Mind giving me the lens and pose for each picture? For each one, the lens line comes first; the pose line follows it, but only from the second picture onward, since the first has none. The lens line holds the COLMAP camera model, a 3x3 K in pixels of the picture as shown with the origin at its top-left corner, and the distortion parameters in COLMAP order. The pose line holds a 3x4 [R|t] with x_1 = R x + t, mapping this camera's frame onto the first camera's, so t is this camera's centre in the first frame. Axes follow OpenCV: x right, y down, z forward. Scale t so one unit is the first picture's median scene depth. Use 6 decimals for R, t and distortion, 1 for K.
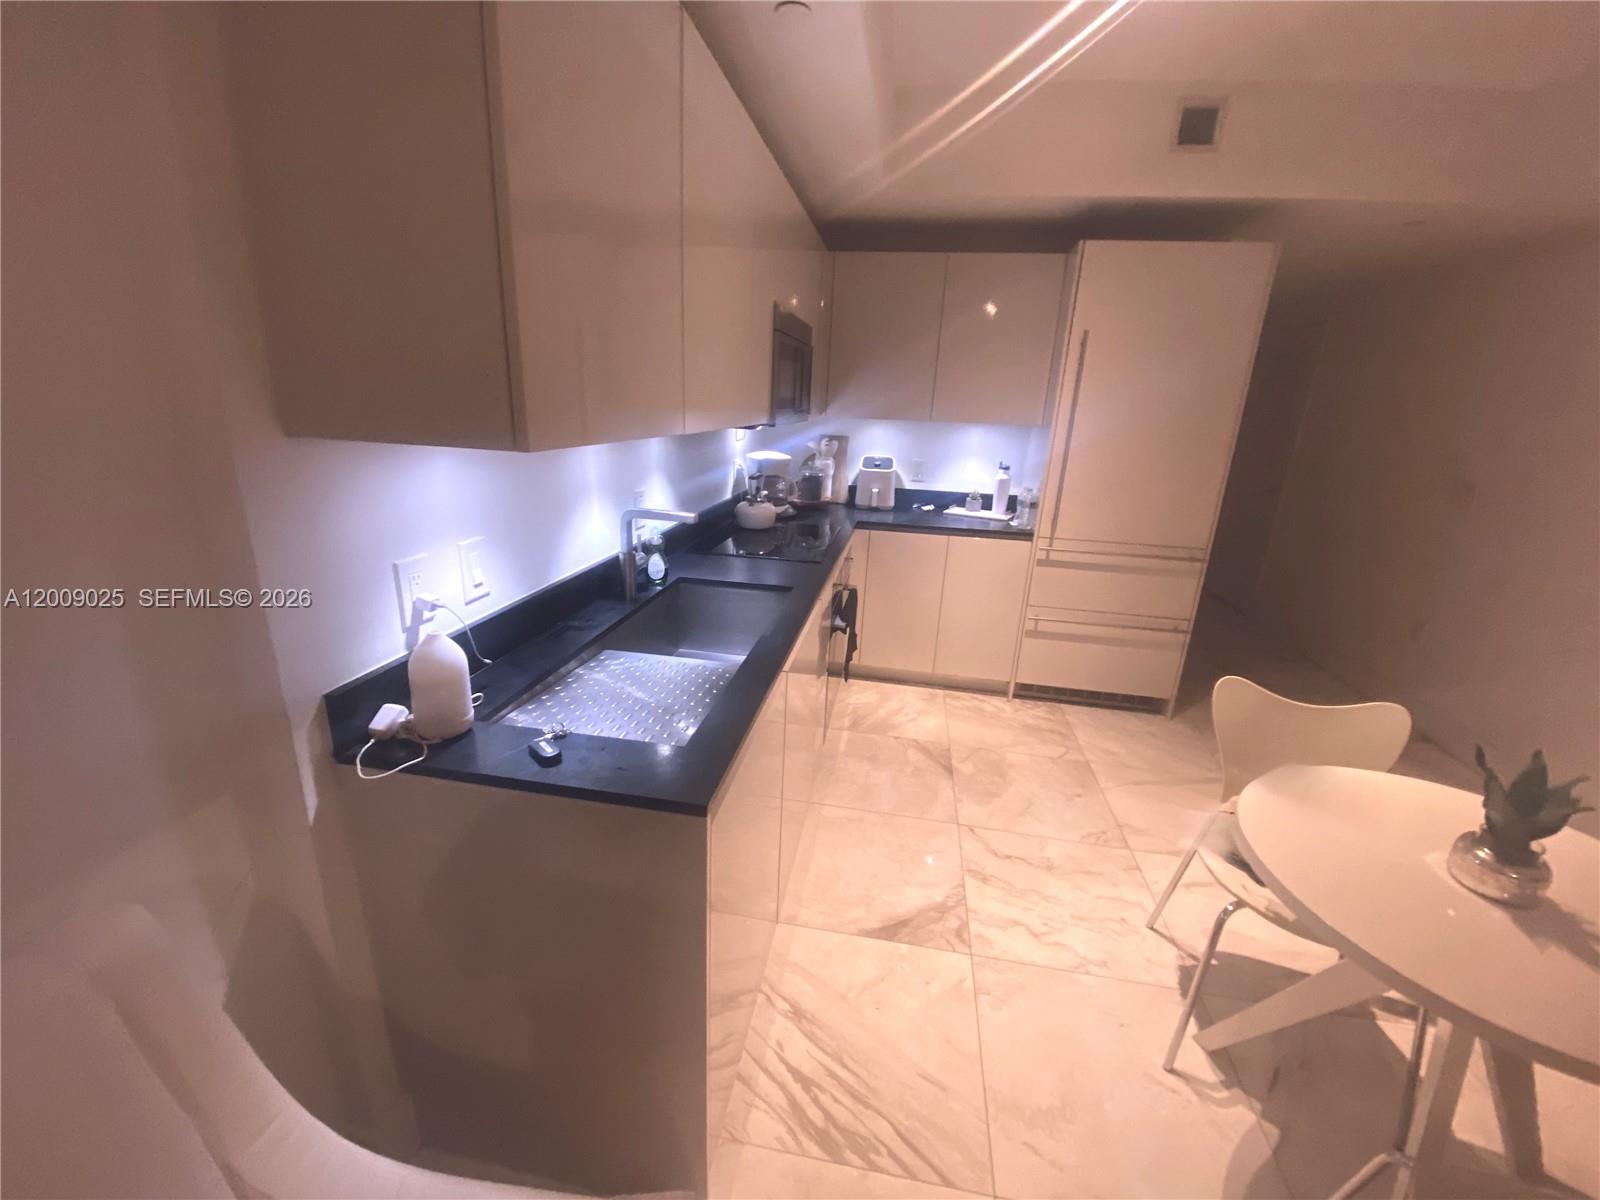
lens RADIAL K [[642.8, 0, 803.2], [0, 642.8, 599.1], [0, 0, 1]] dist [-0.027132, -0.001595]
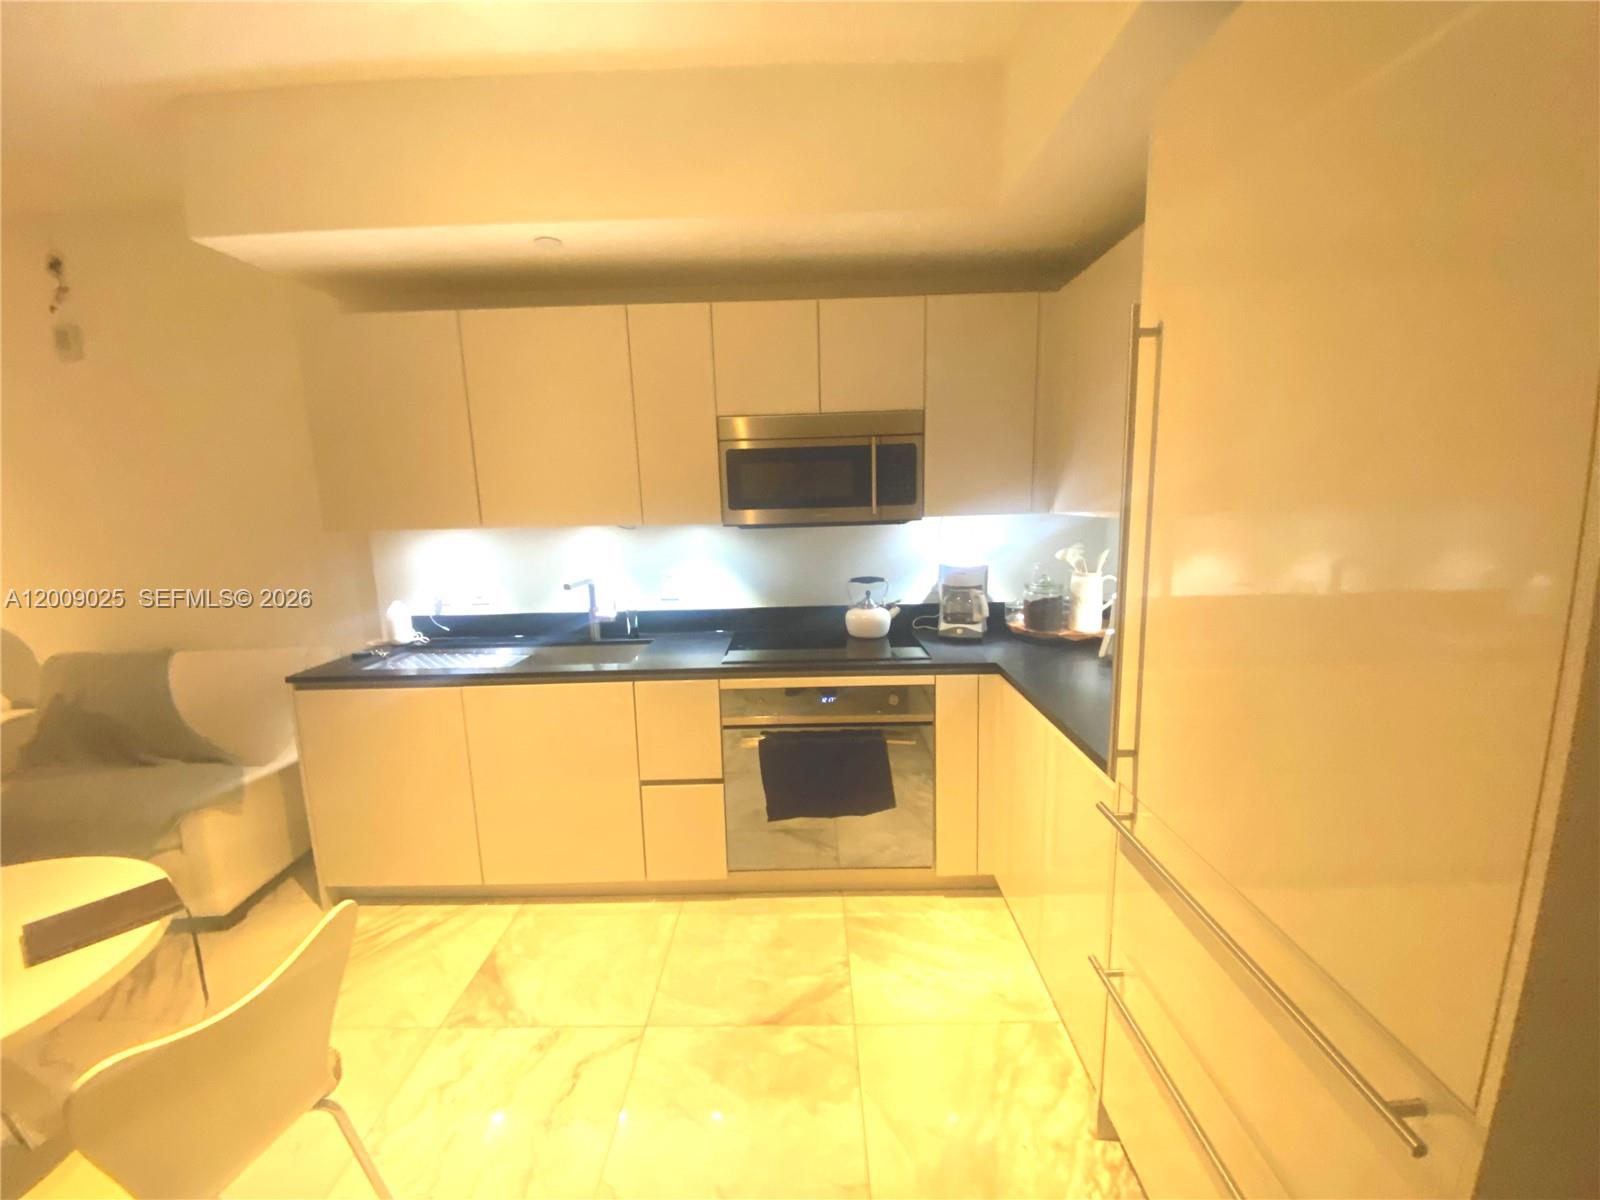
lens RADIAL K [[642.8, 0, 803.3], [0, 642.8, 594.8], [0, 0, 1]] dist [-0.027132, -0.001595]
pose [[0.178416, 0.116986, -0.976976, 0.874704], [-0.269793, 0.960670, 0.065764, -0.234769], [0.946245, 0.251847, 0.202961, 0.798841]]
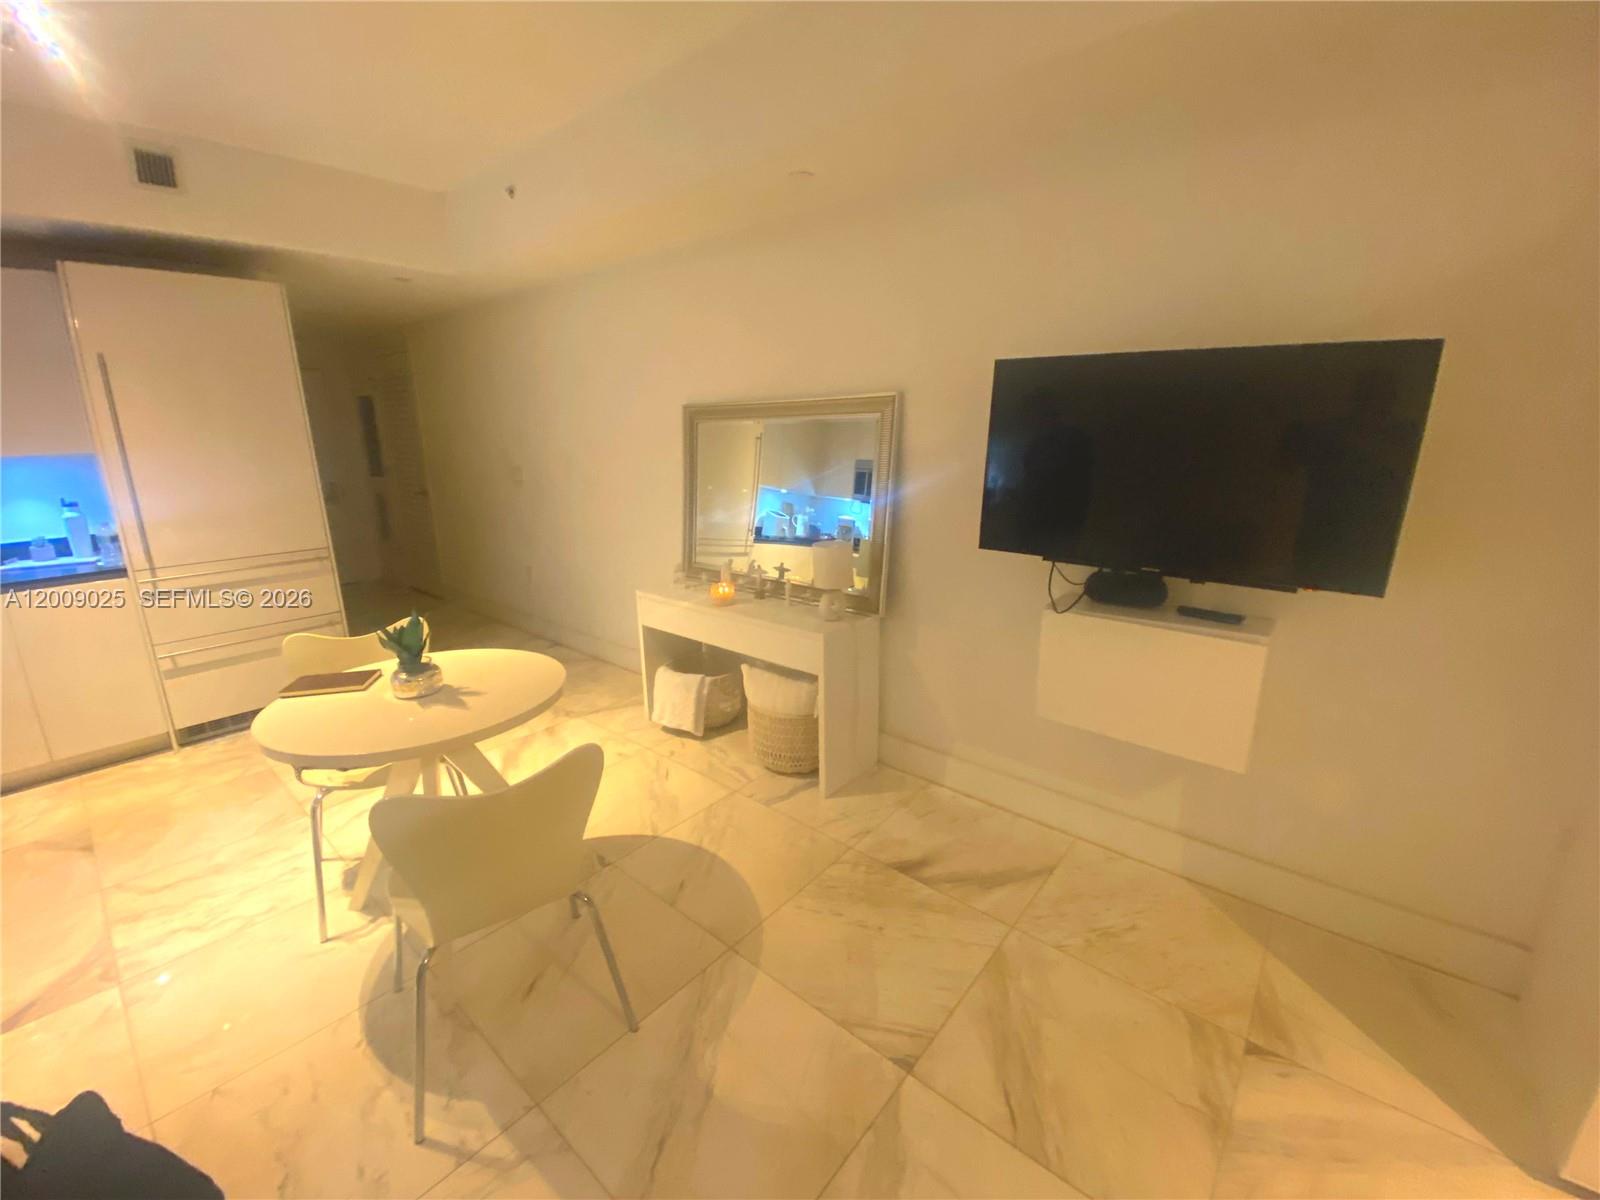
lens RADIAL K [[642.8, 0, 804.4], [0, 642.8, 591.5], [0, 0, 1]] dist [-0.027132, -0.001595]
pose [[0.489198, -0.243423, 0.837514, 0.094803], [0.277875, 0.953722, 0.114889, 0.113512], [-0.826723, 0.176521, 0.534200, -0.321153]]
